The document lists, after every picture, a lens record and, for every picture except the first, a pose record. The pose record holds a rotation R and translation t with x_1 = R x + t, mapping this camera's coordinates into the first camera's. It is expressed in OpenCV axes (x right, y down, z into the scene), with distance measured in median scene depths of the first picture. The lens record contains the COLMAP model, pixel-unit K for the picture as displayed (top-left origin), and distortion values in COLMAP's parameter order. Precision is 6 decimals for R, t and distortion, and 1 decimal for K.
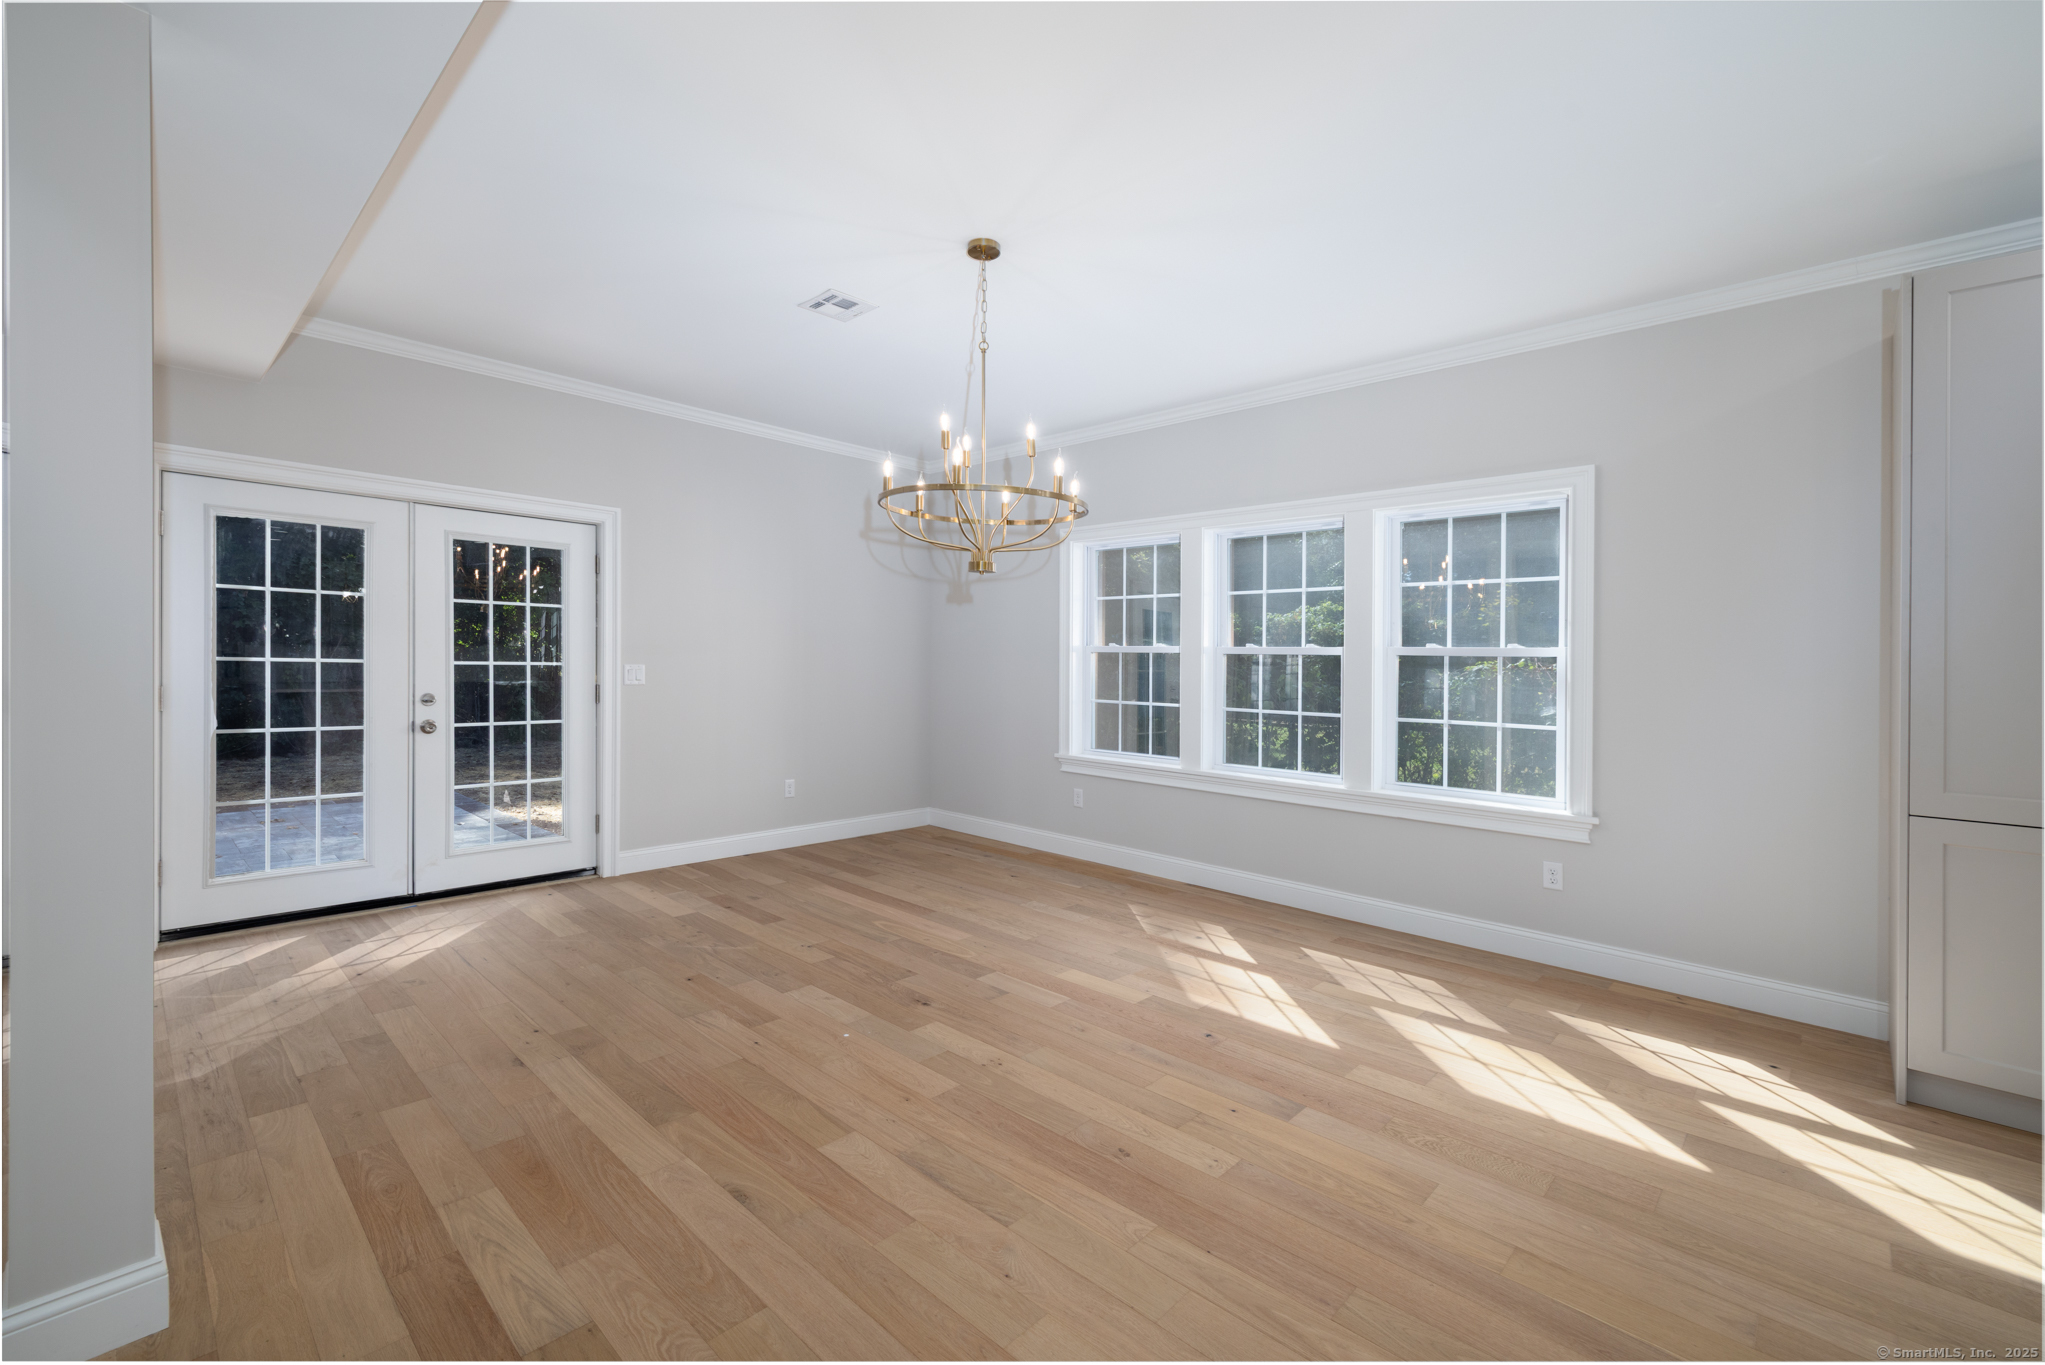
lens RADIAL K [[864.0, 0, 1009.2], [0, 864.0, 672.2], [0, 0, 1]] dist [0.005095, -0.002007]
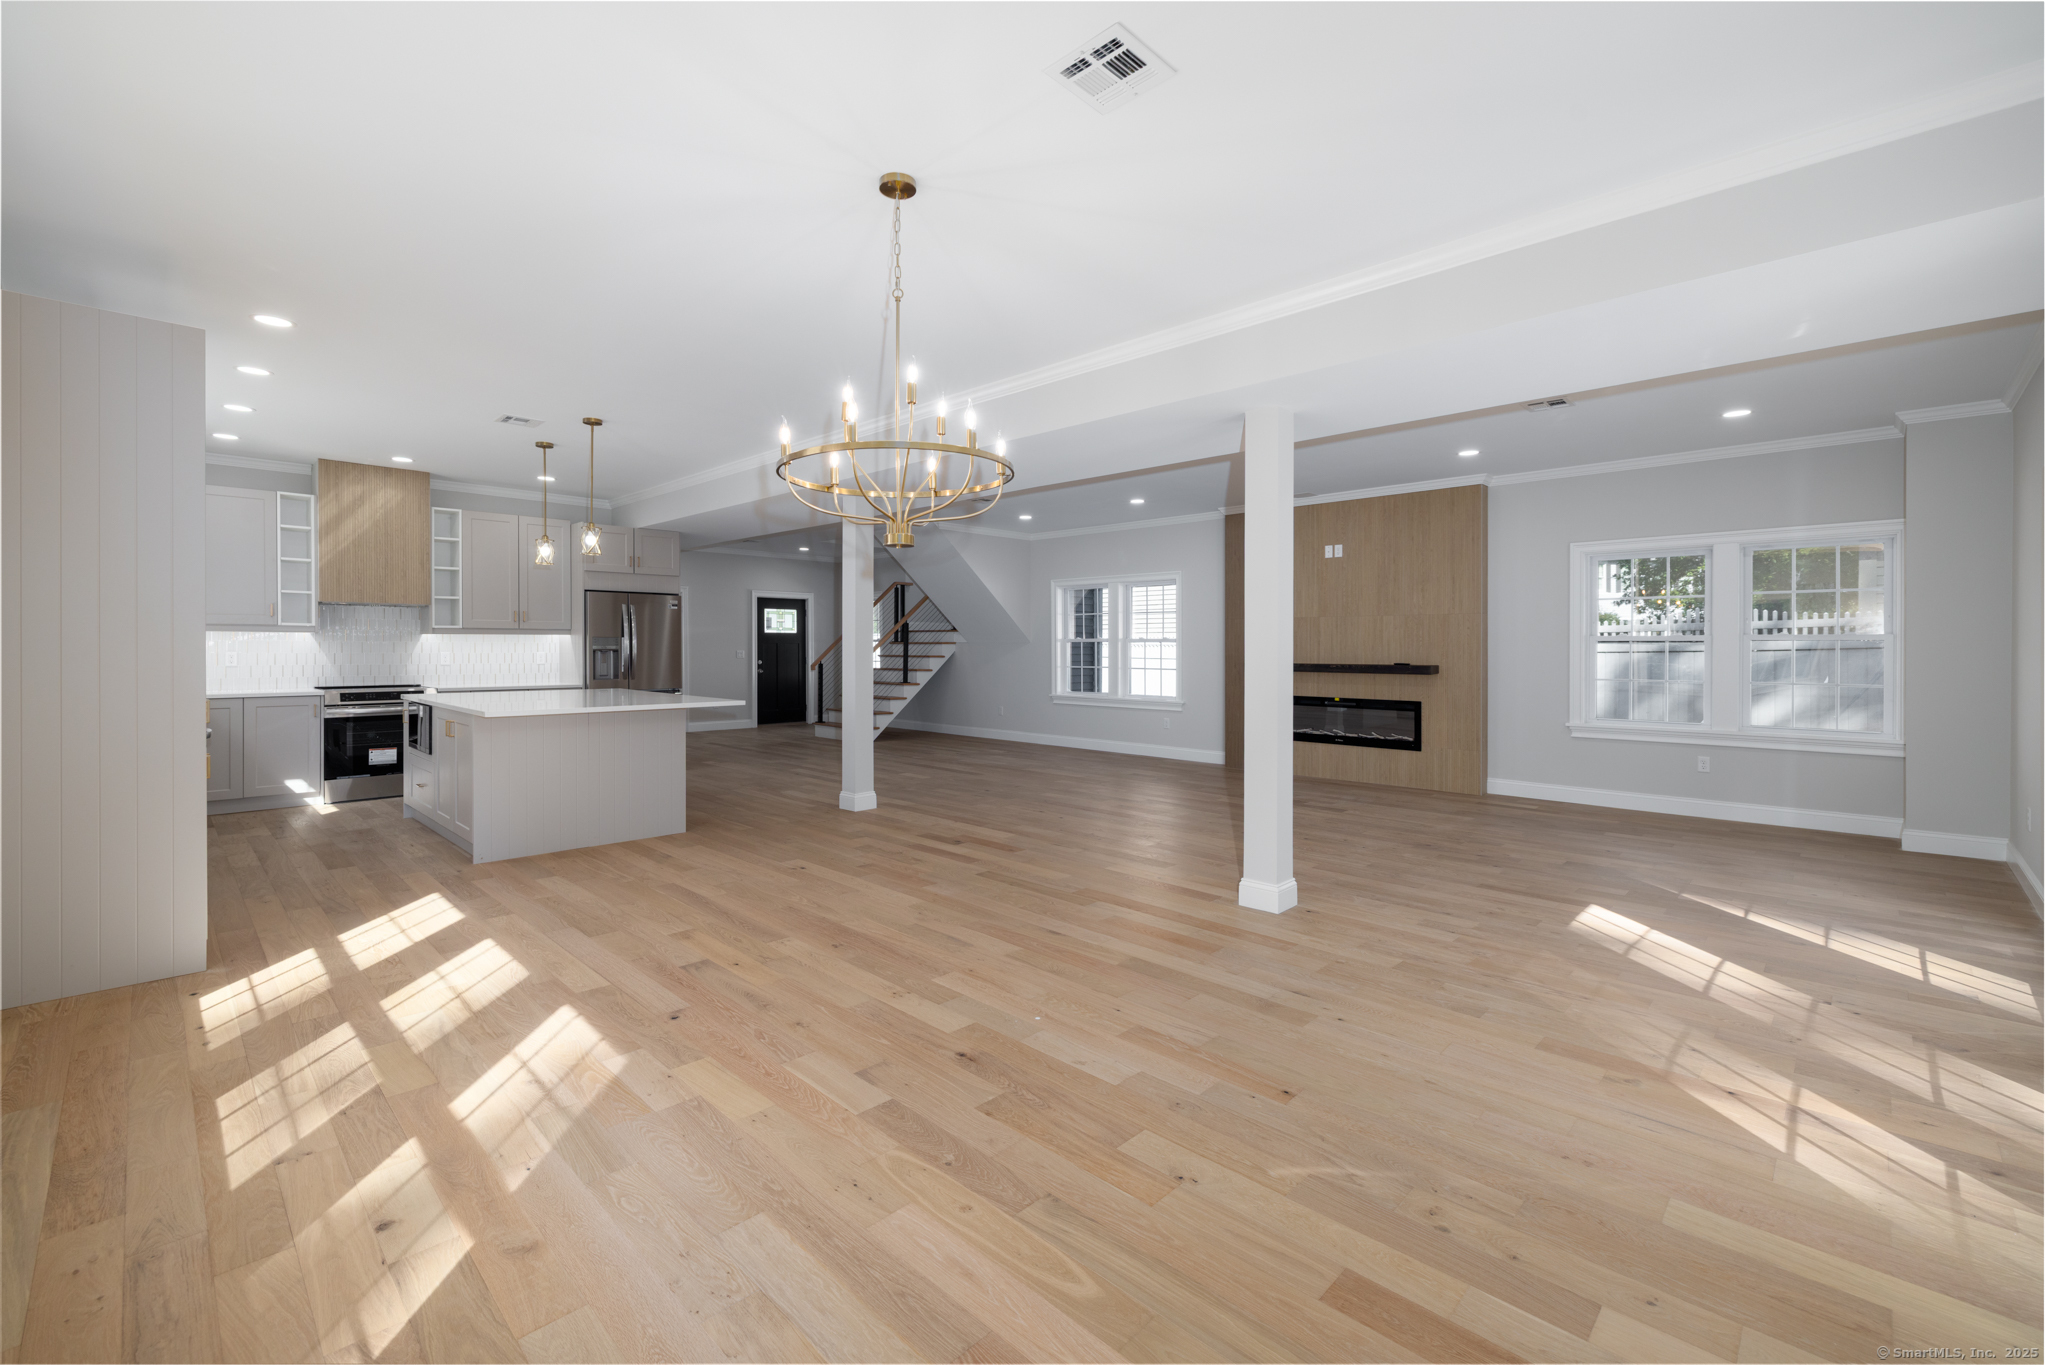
lens RADIAL K [[864.0, 0, 1008.3], [0, 864.0, 640.4], [0, 0, 1]] dist [0.005095, -0.002007]
pose [[-0.999436, -0.026056, 0.021186, -0.156754], [-0.025935, 0.999646, 0.005968, -0.026119], [-0.021334, 0.005415, -0.999758, 1.917231]]
